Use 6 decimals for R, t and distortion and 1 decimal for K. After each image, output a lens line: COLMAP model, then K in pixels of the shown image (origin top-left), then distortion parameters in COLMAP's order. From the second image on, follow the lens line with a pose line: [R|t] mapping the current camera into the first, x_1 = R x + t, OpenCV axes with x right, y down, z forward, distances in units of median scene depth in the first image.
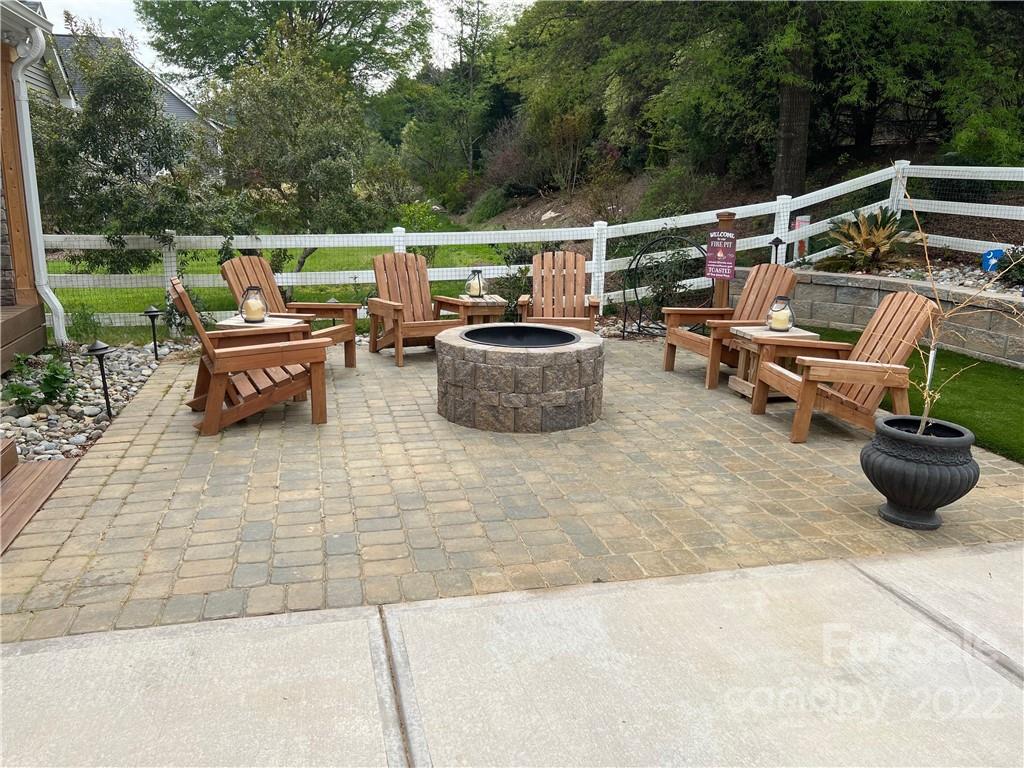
lens RADIAL K [[775.6, 0, 512.0], [0, 775.6, 384.0], [0, 0, 1]] dist [0.058809, -0.069976]
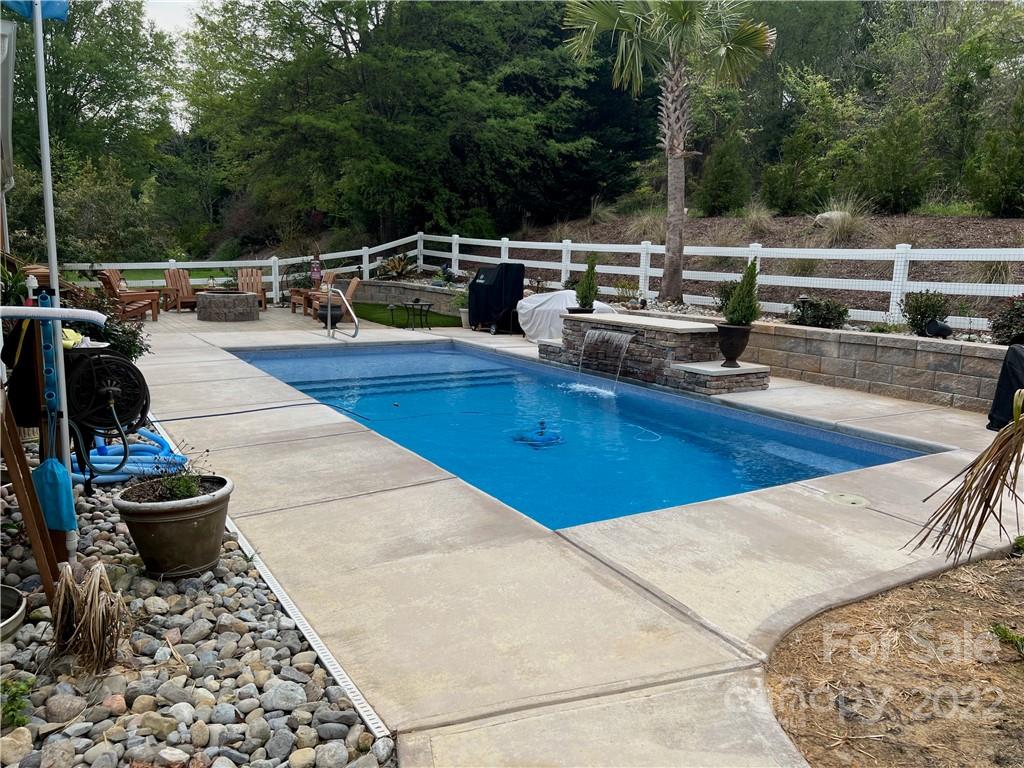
lens RADIAL K [[755.2, 0, 513.7], [0, 755.2, 402.3], [0, 0, 1]] dist [0.154981, -0.383754]
pose [[0.951819, -0.055523, 0.301593, 0.128516], [0.066110, 0.997499, -0.025000, 0.435236], [-0.299451, 0.043734, 0.953109, -1.815094]]
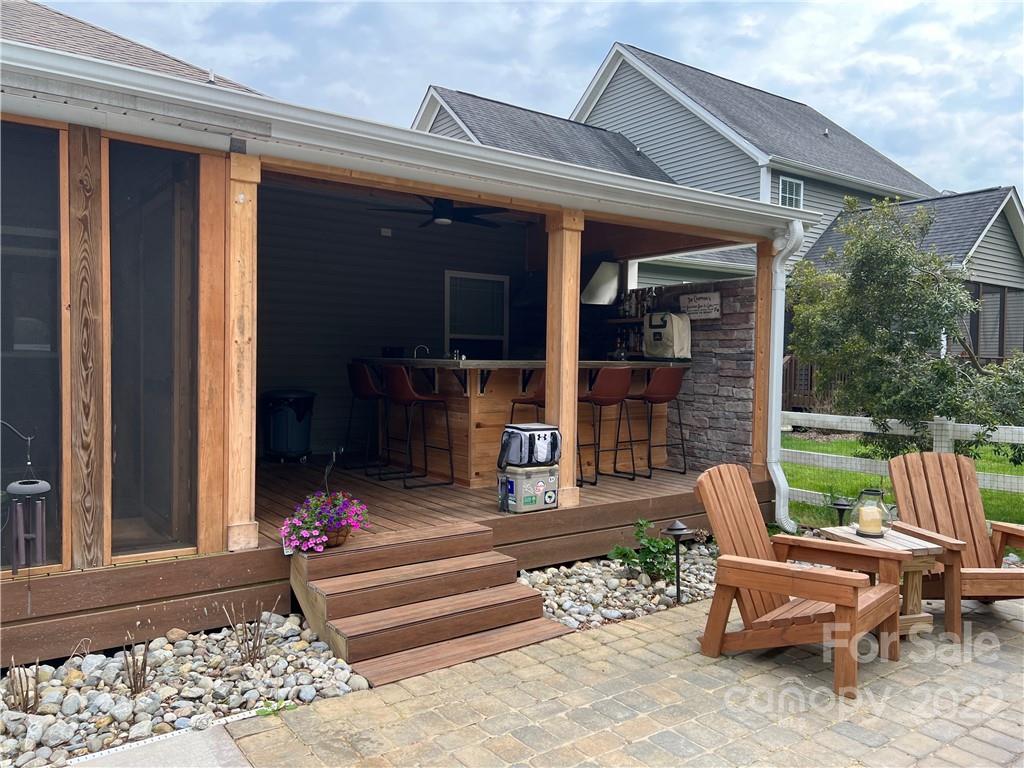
lens RADIAL K [[775.6, 0, 512.0], [0, 775.6, 384.0], [0, 0, 1]] dist [0.058809, -0.069976]
pose [[0.358913, 0.014070, -0.933265, 0.232579], [-0.222056, 0.972465, -0.070737, -0.082557], [0.906572, 0.232625, 0.352155, 0.333568]]
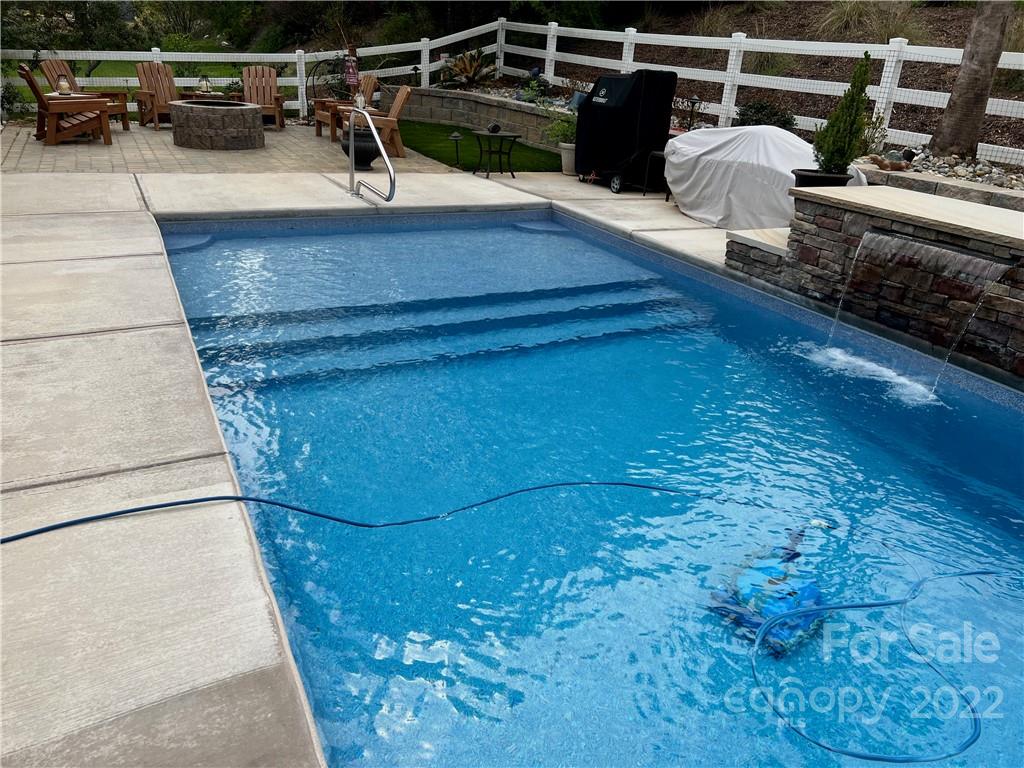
lens RADIAL K [[775.6, 0, 512.0], [0, 775.6, 384.0], [0, 0, 1]] dist [0.058809, -0.069976]
pose [[0.976988, -0.051937, 0.206875, 0.261686], [0.014709, 0.983998, 0.177574, 0.259643], [-0.212787, -0.170444, 0.962118, -1.043977]]
